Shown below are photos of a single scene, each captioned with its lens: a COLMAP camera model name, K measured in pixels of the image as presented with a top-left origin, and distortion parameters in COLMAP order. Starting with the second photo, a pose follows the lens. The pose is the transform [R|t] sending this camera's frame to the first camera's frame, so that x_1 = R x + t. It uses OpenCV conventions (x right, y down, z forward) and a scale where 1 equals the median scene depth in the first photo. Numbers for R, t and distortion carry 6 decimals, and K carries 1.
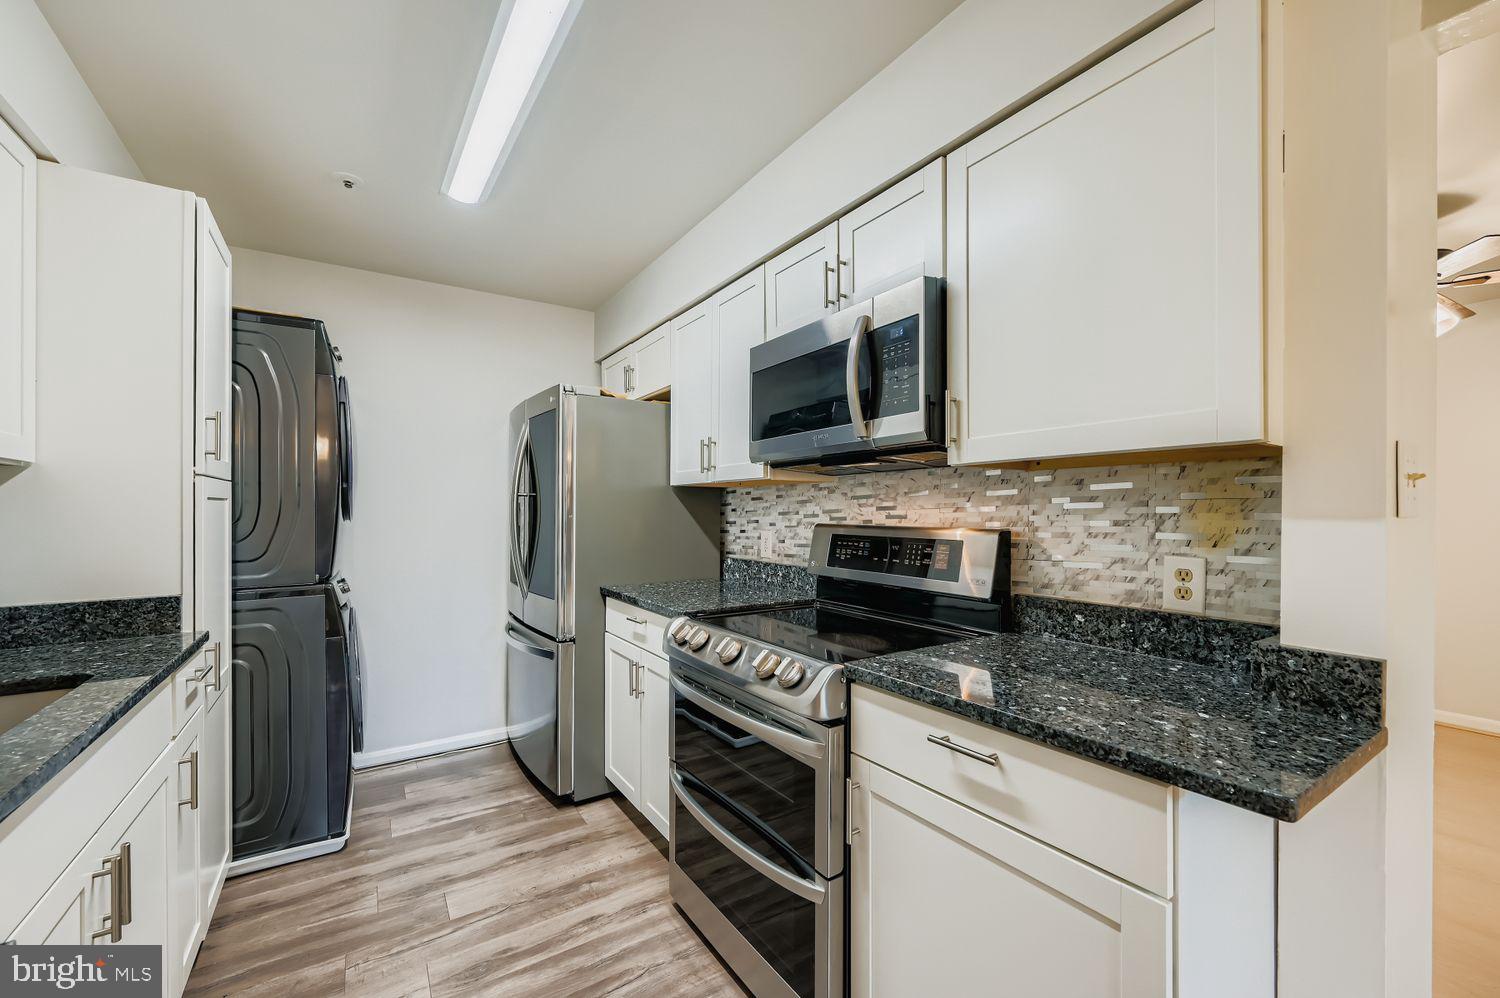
lens RADIAL K [[599.5, 0, 753.4], [0, 599.5, 510.1], [0, 0, 1]] dist [-0.002258, -0.000583]
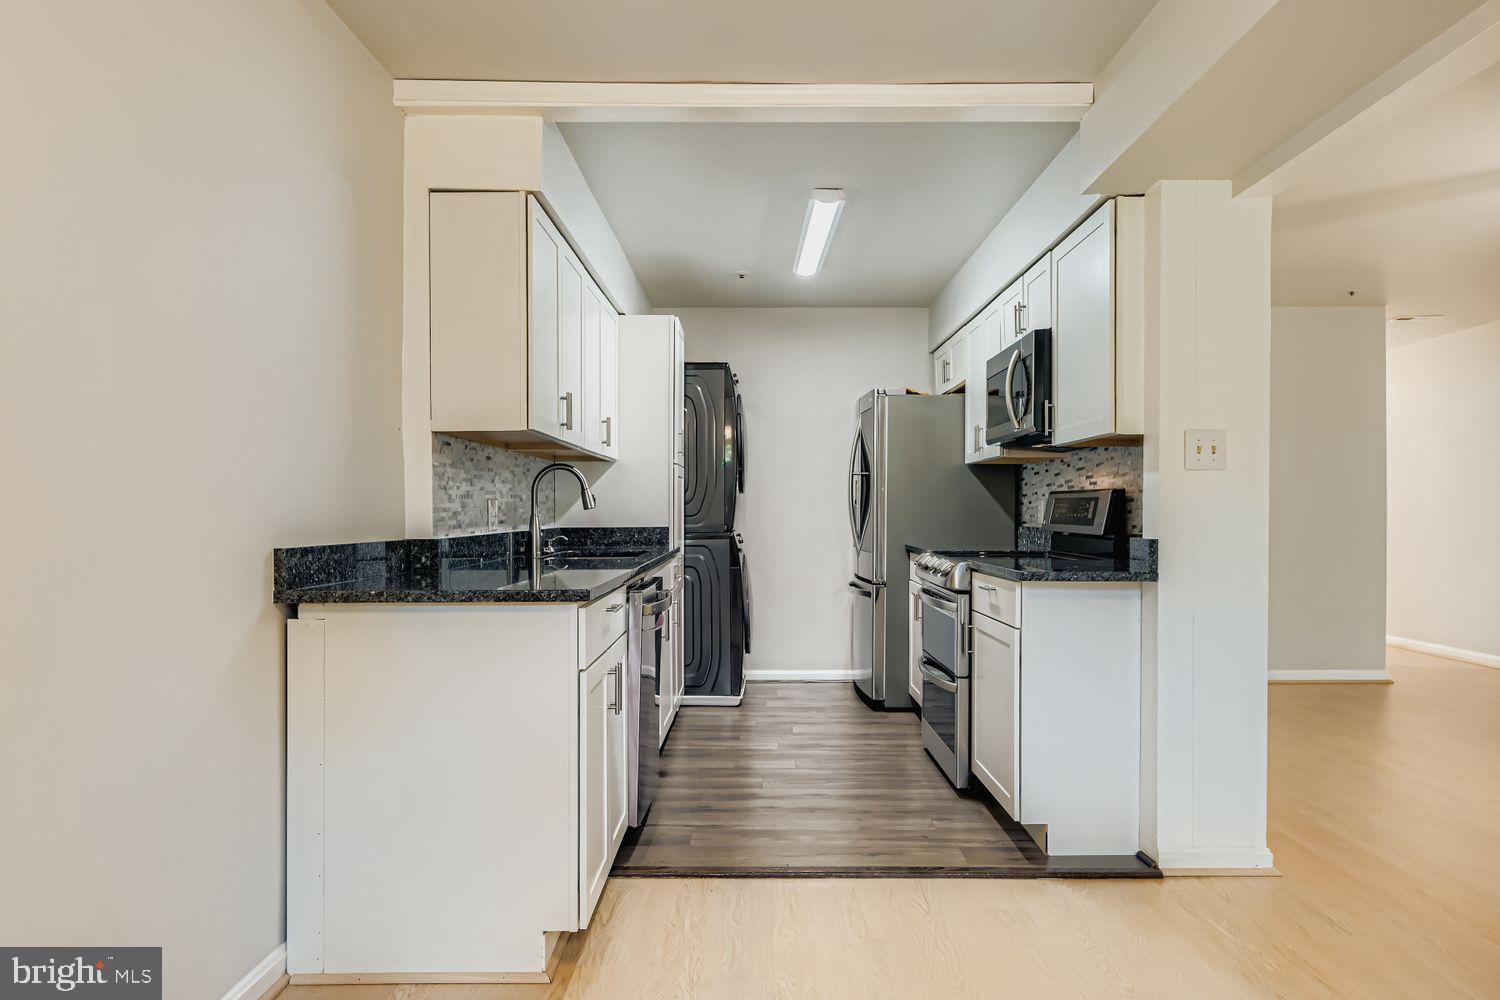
lens RADIAL K [[599.5, 0, 753.4], [0, 599.5, 511.1], [0, 0, 1]] dist [-0.002258, -0.000583]
pose [[0.837759, 0.019007, -0.545709, 0.194223], [-0.000648, 0.999428, 0.033814, 0.016160], [0.546039, -0.027974, 0.837292, -0.282082]]
